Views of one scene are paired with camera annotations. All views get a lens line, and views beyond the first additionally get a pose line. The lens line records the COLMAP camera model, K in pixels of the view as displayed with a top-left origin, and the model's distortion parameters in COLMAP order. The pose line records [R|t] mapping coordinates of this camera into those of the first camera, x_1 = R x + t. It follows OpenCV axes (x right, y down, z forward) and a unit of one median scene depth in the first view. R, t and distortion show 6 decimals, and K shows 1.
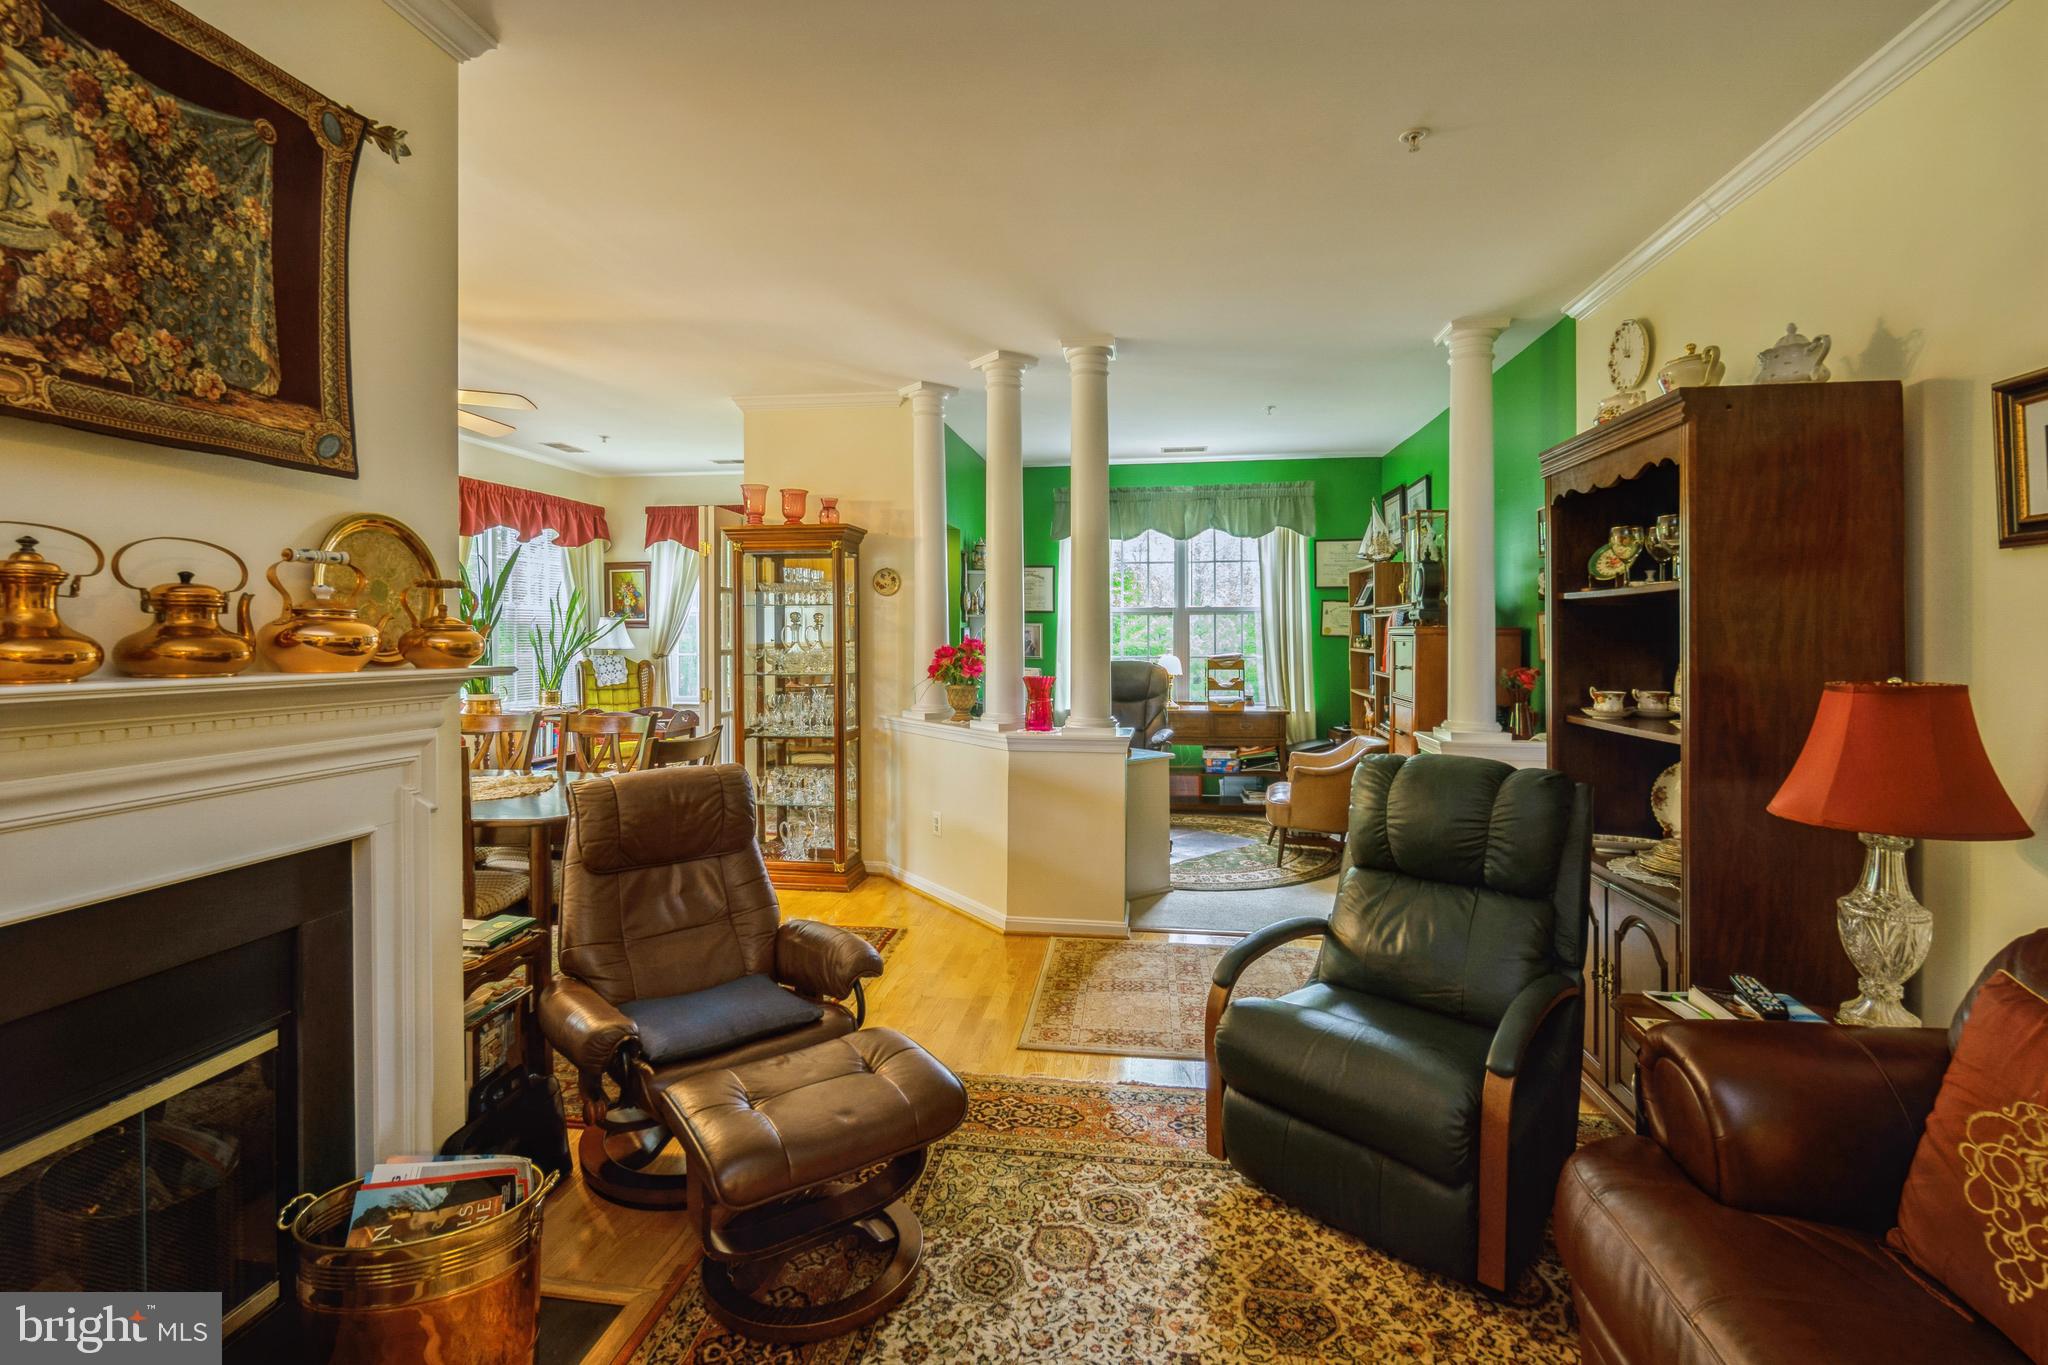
lens RADIAL K [[922.1, 0, 1019.8], [0, 922.1, 650.5], [0, 0, 1]] dist [-0.002665, -0.004276]
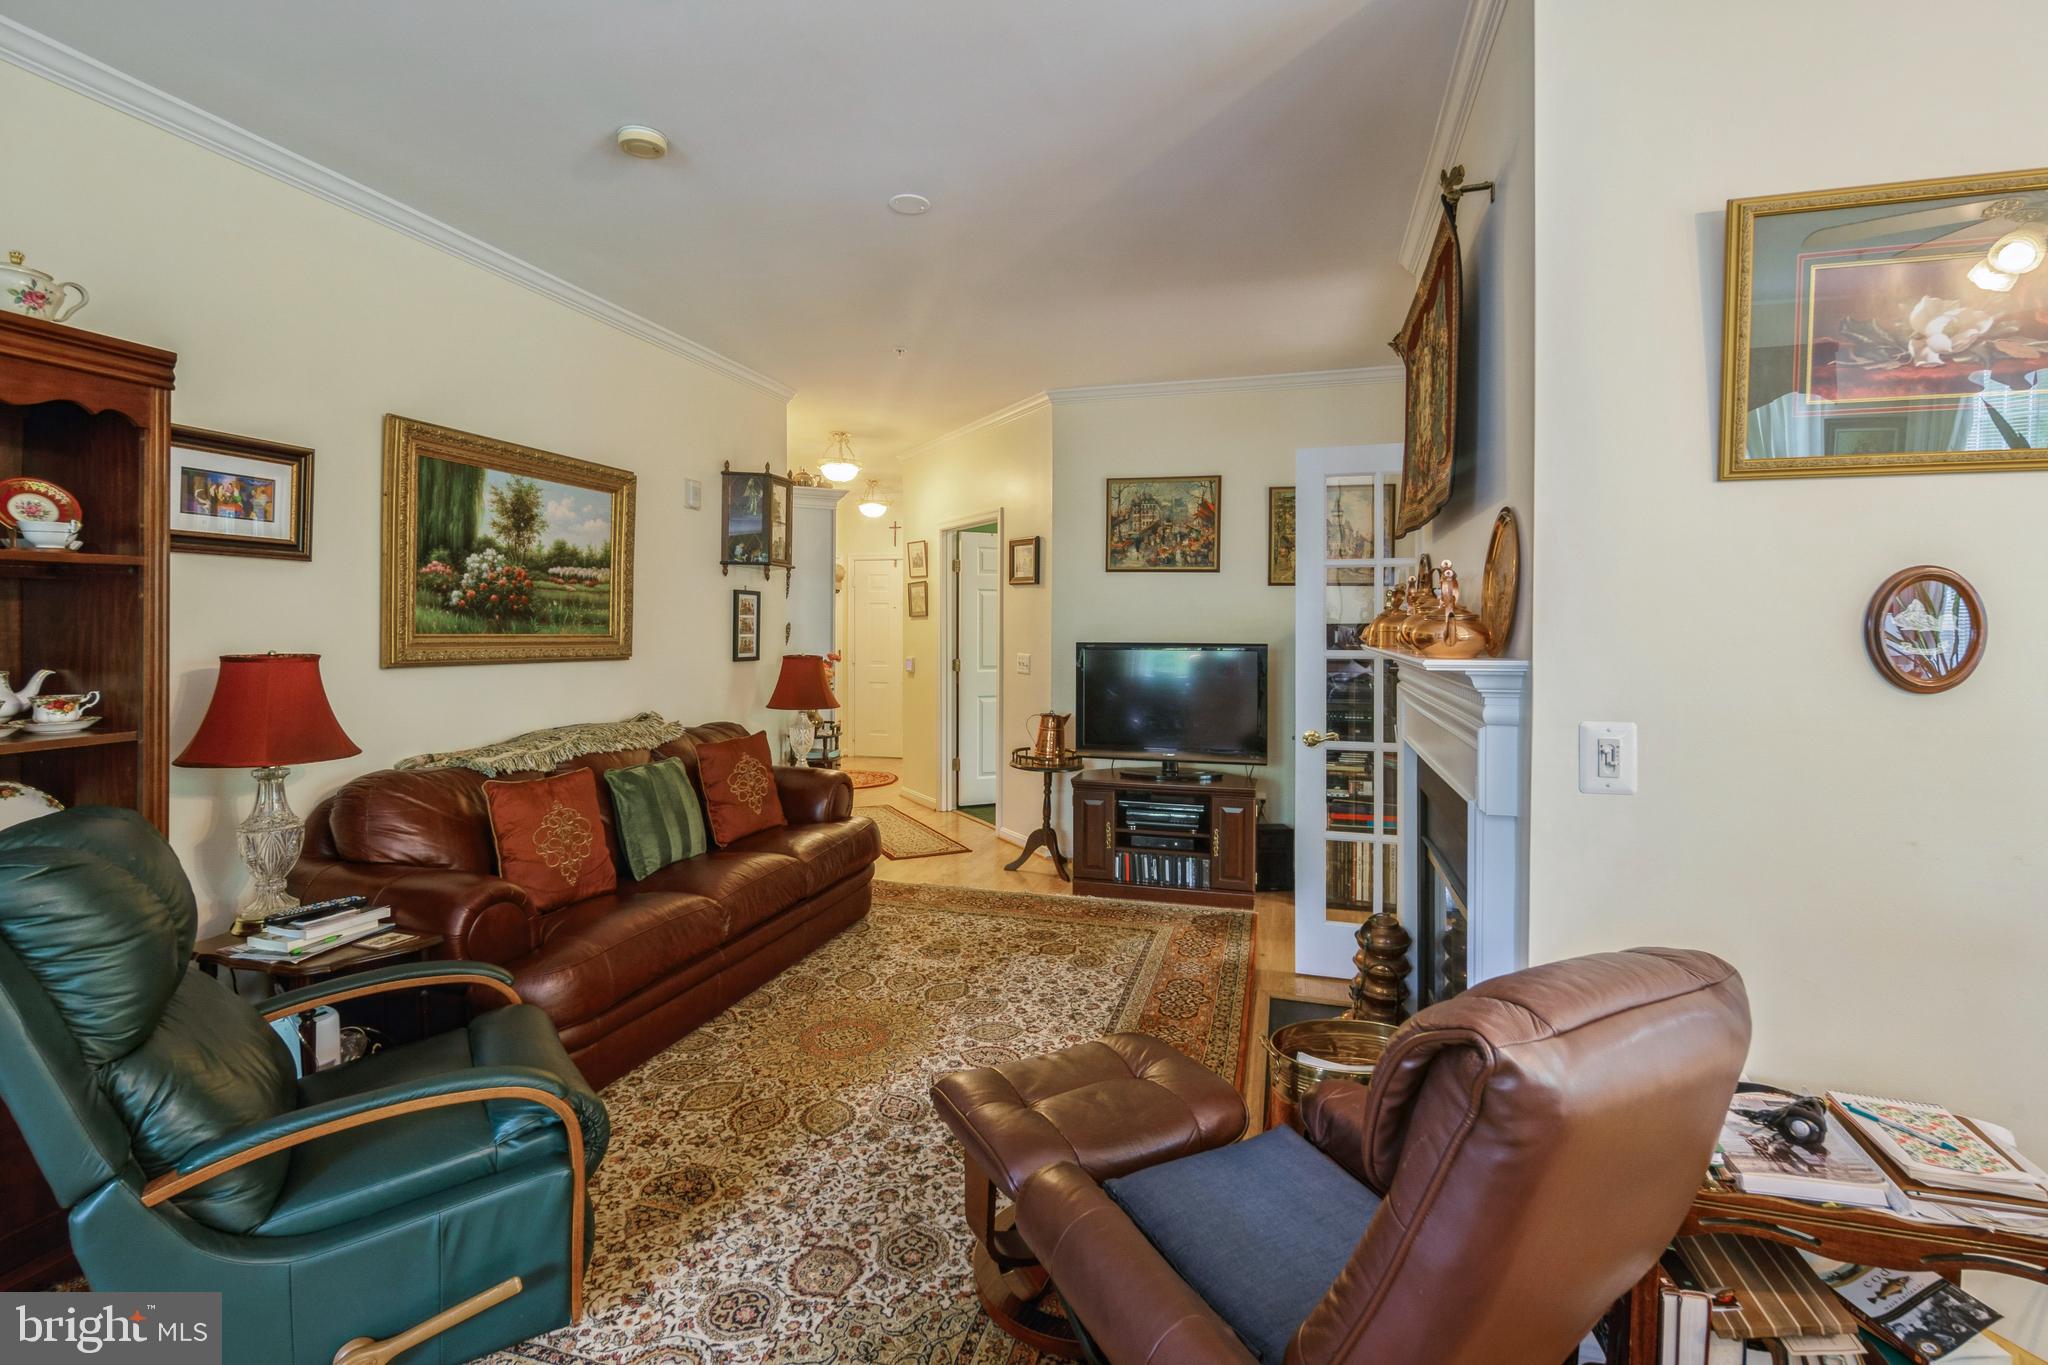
lens RADIAL K [[922.1, 0, 1025.2], [0, 922.1, 635.9], [0, 0, 1]] dist [-0.002665, -0.004276]
pose [[-0.991263, -0.005113, 0.131803, -0.324009], [-0.002360, 0.999776, 0.021039, -0.027563], [-0.131881, 0.020544, -0.991053, 2.218031]]
